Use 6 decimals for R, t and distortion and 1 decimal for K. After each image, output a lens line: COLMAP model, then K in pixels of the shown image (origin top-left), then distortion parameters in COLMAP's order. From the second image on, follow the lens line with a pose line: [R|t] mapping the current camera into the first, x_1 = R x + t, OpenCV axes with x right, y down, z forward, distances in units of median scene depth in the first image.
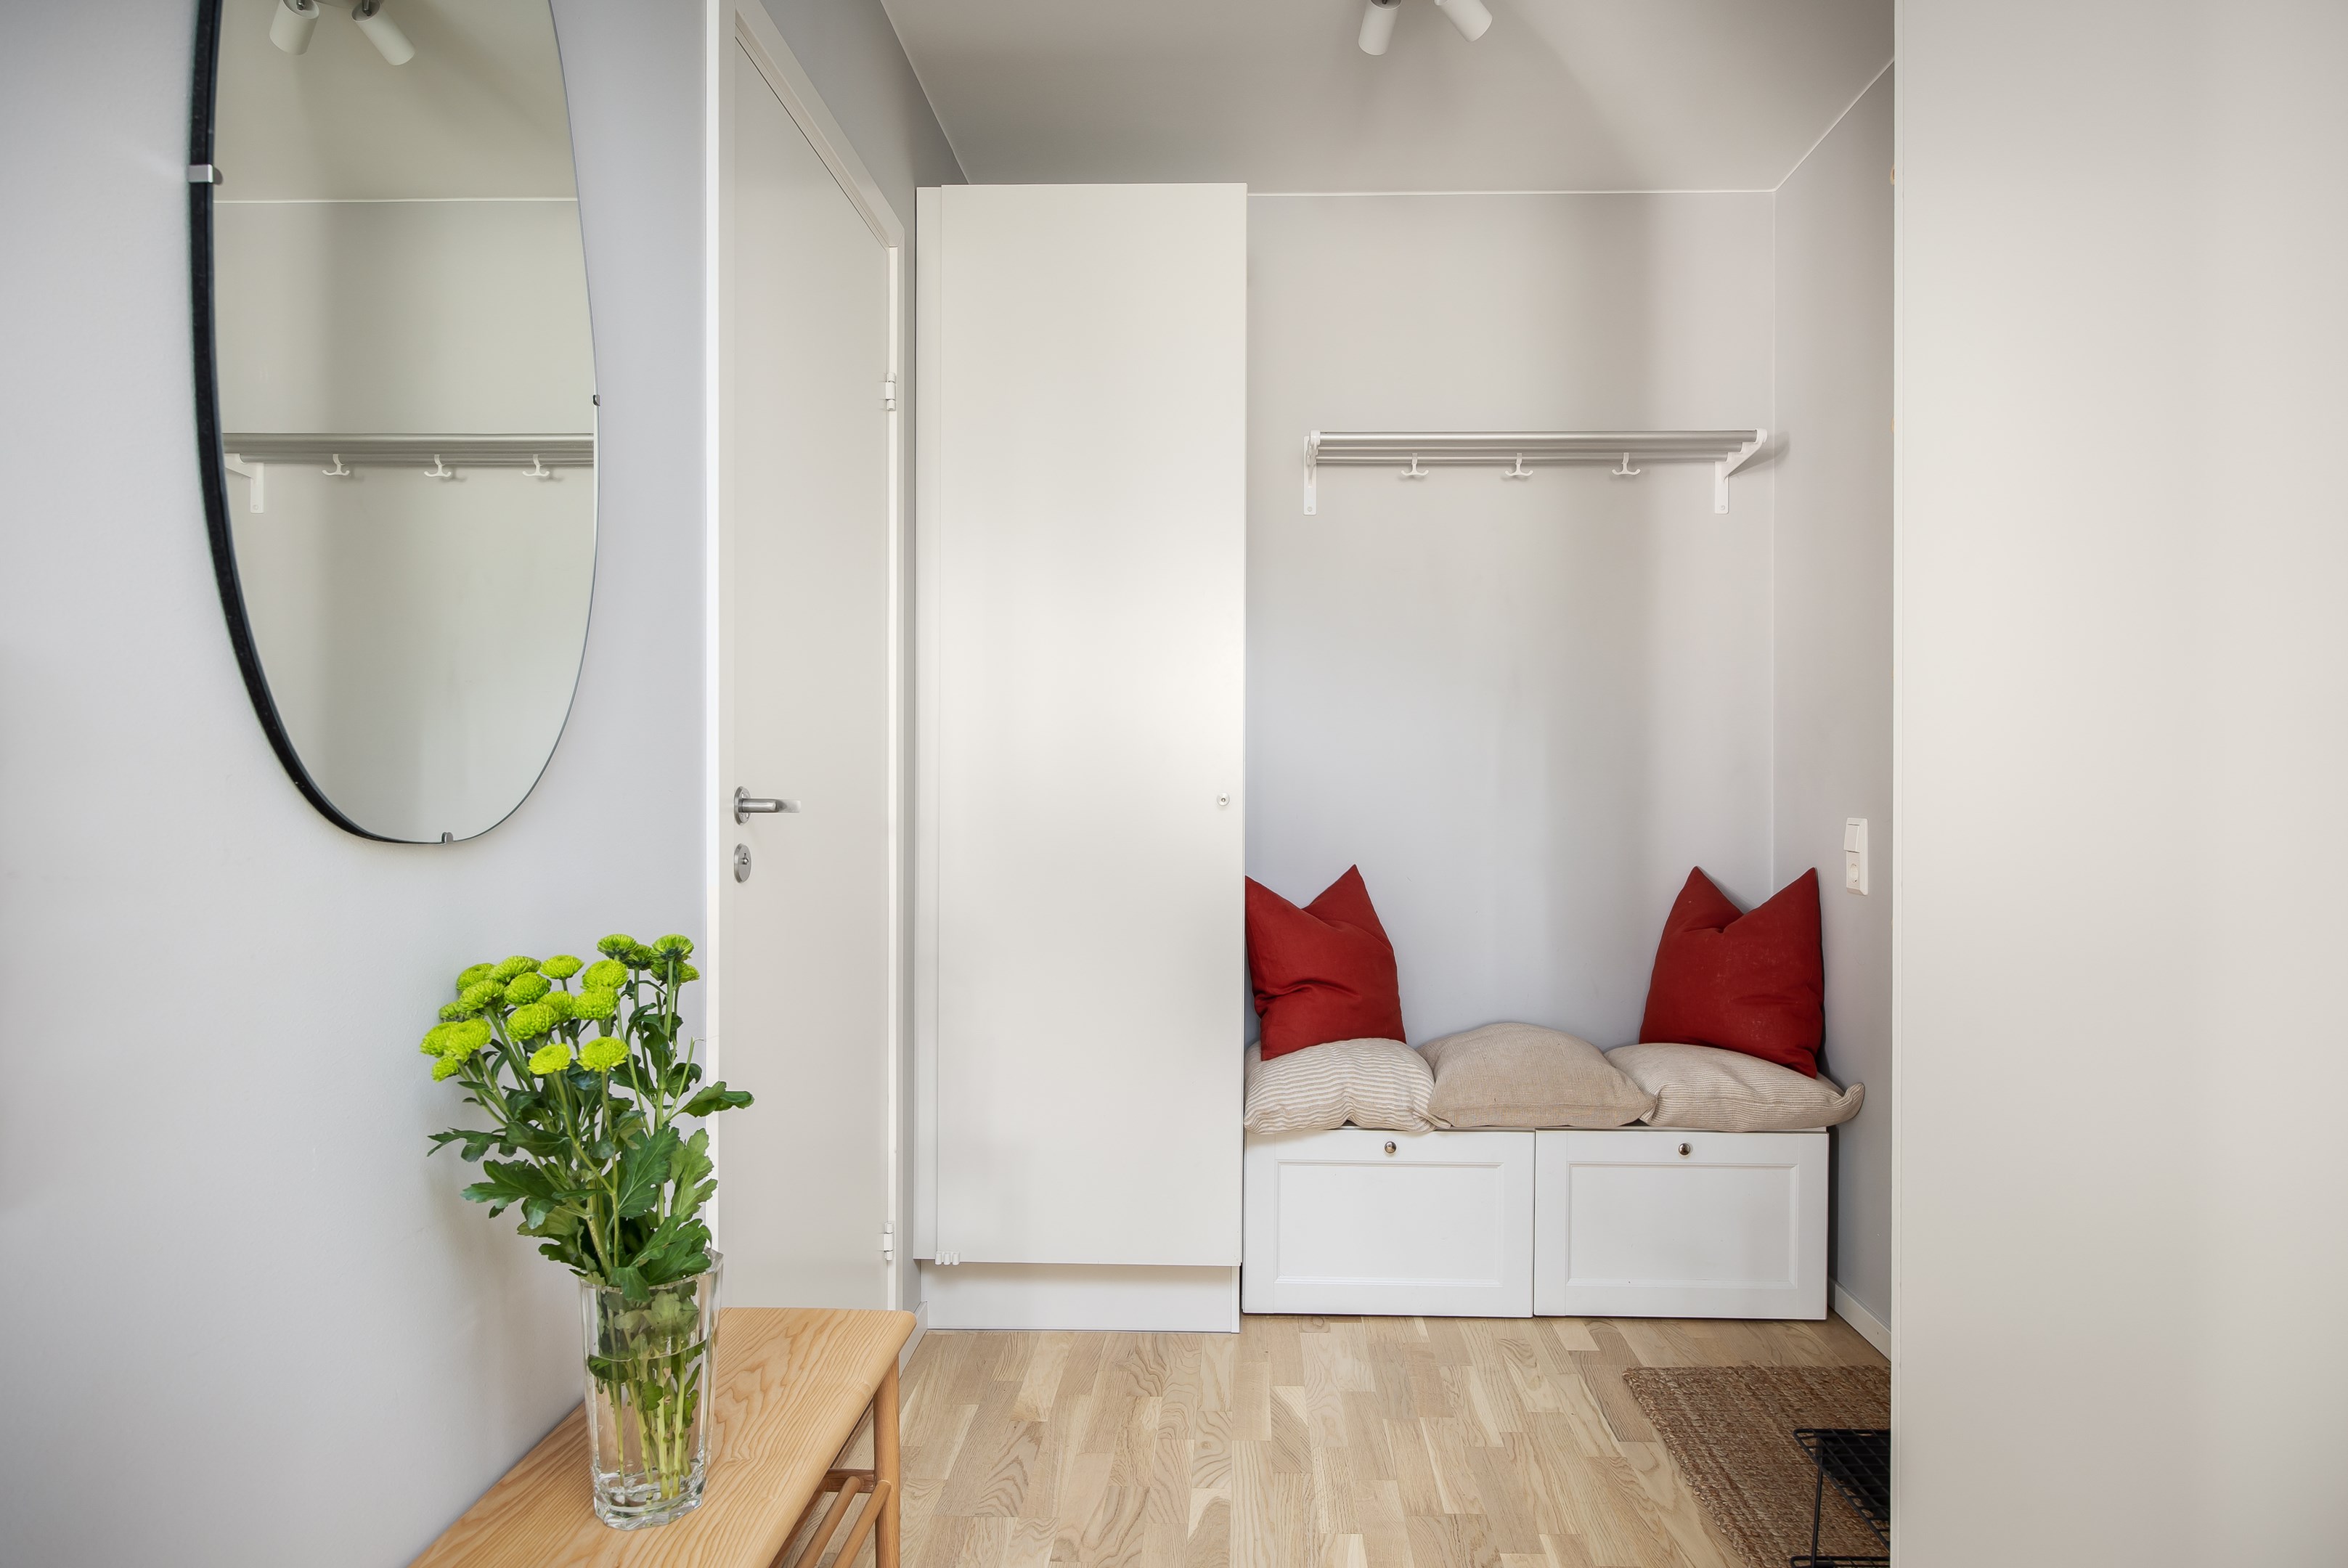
lens RADIAL K [[1326.1, 0, 1177.1], [0, 1326.1, 785.8], [0, 0, 1]] dist [-0.001783, -0.000342]
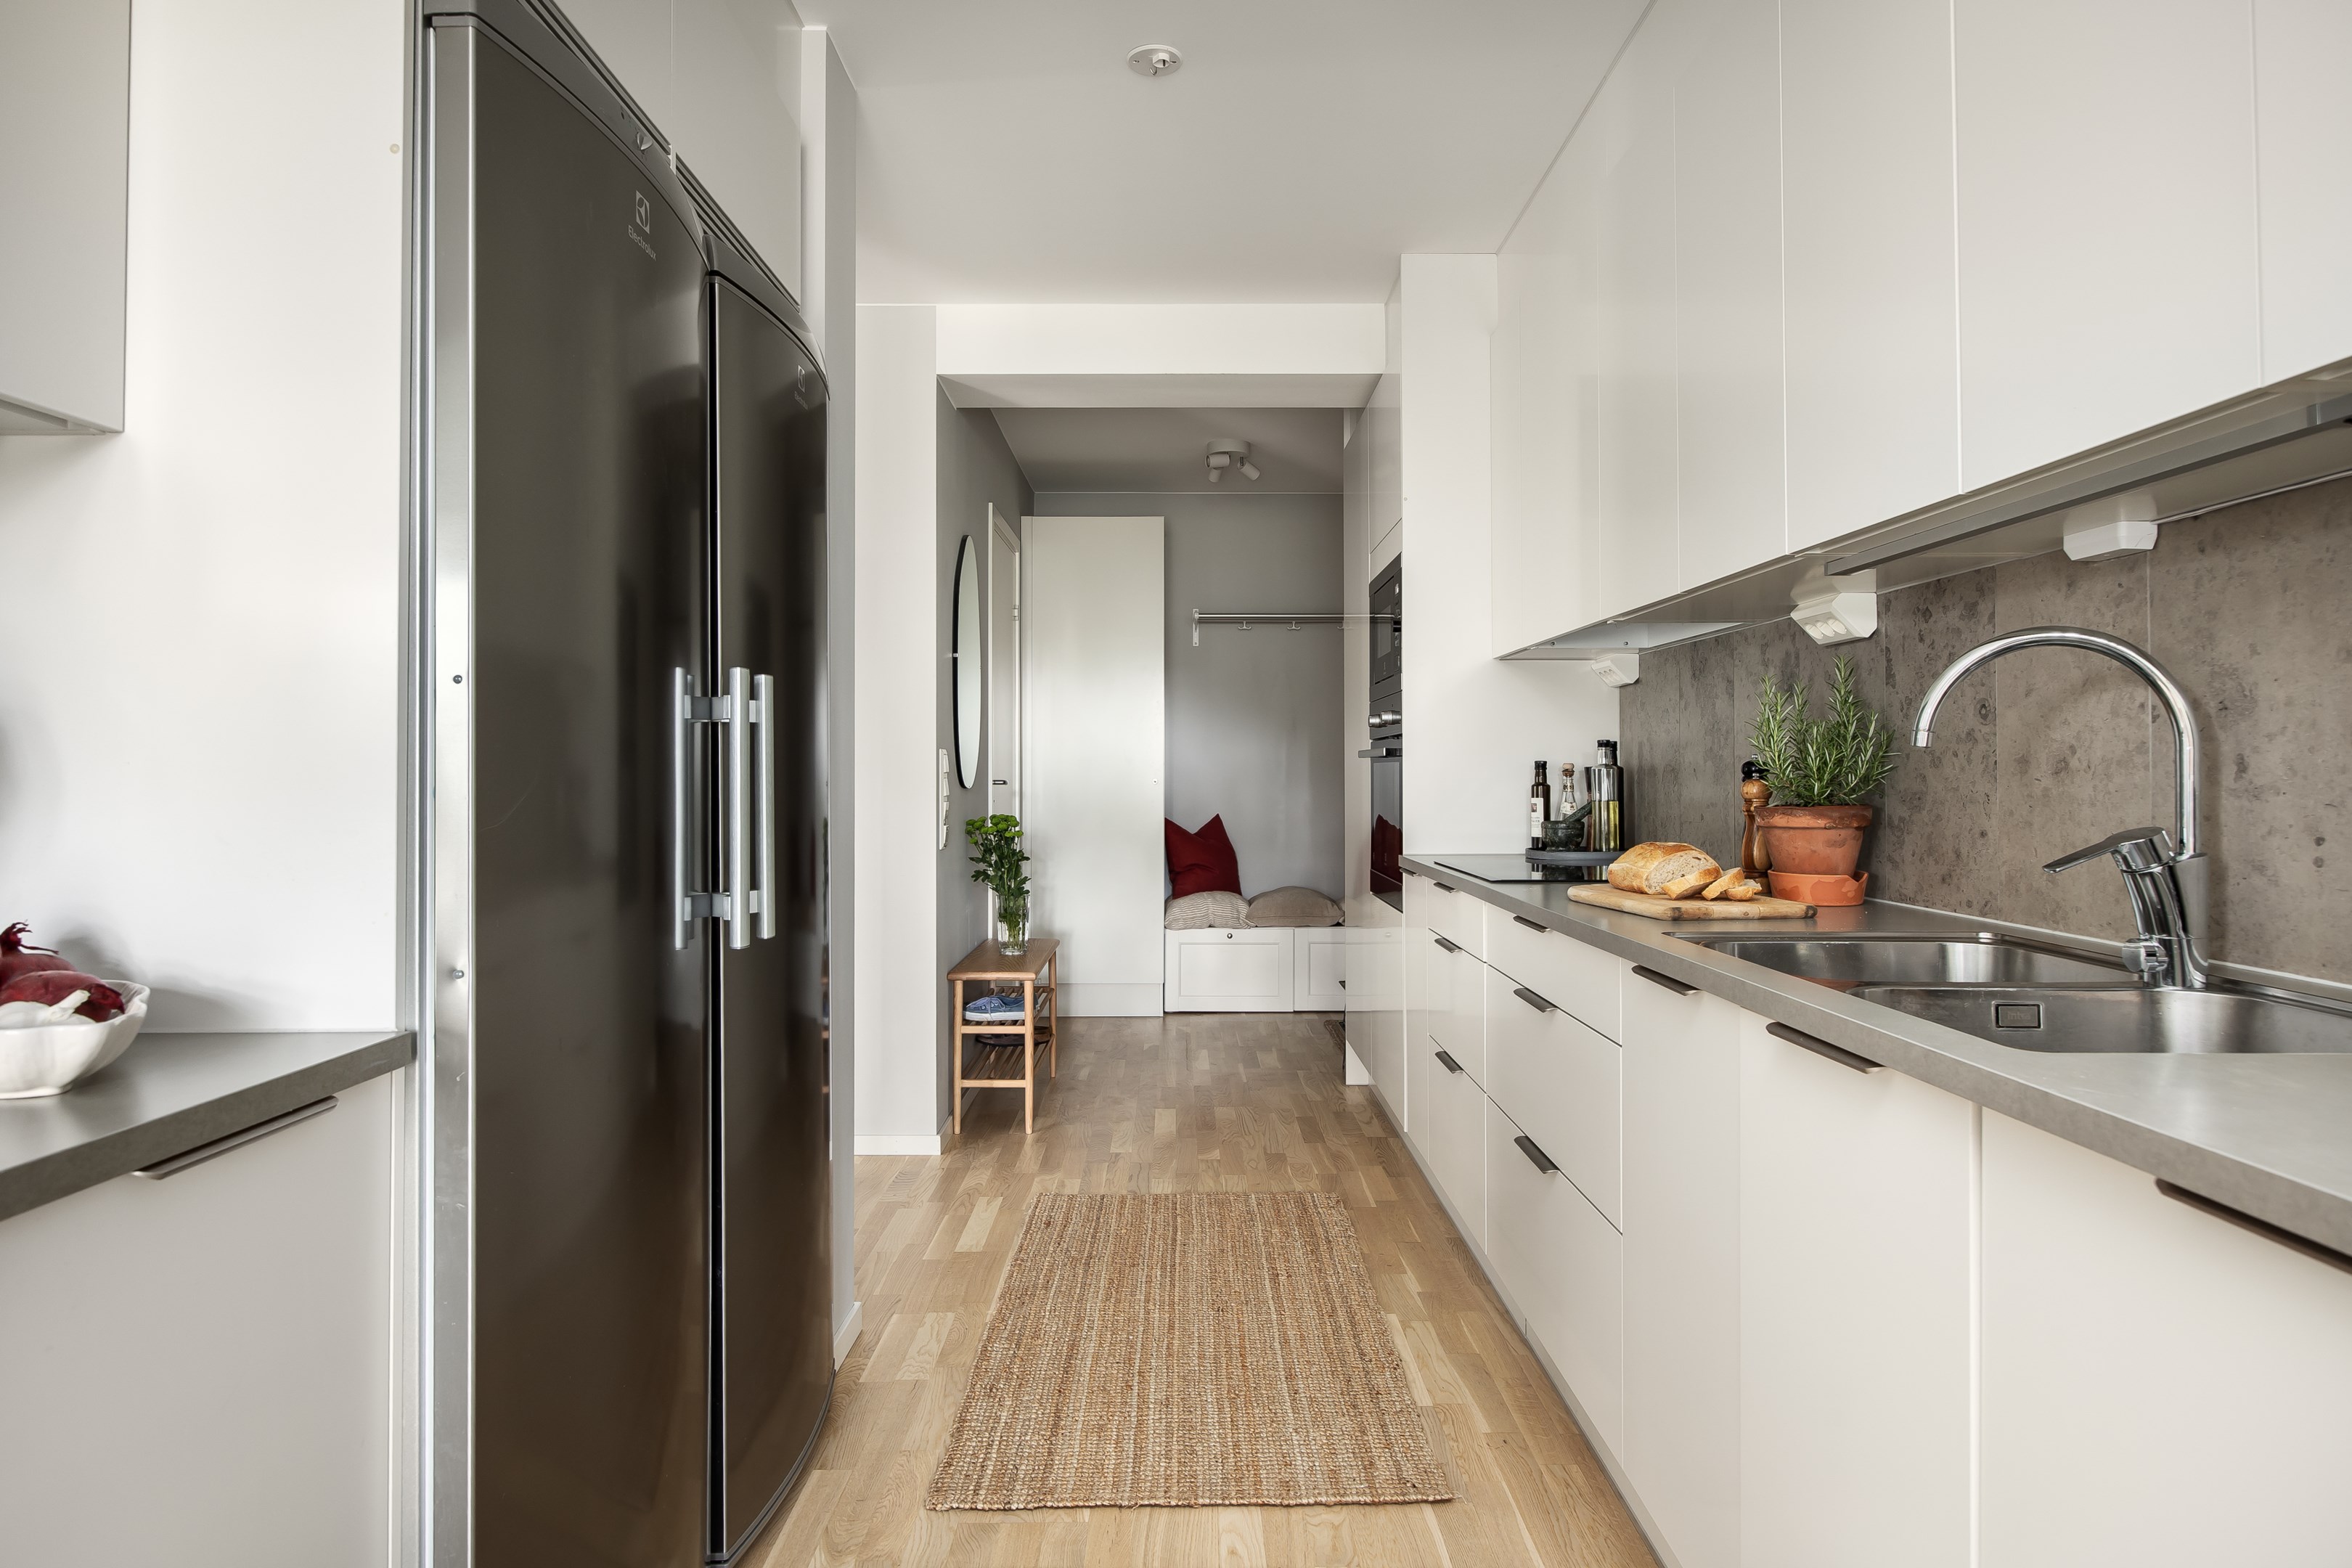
lens RADIAL K [[1328.5, 0, 1176.5], [0, 1328.5, 775.5], [0, 0, 1]] dist [-0.001783, -0.000342]
pose [[0.998508, -0.003285, 0.054499, -0.049886], [0.003270, 0.999995, 0.000370, -0.001199], [-0.054500, -0.000191, 0.998514, -1.198879]]
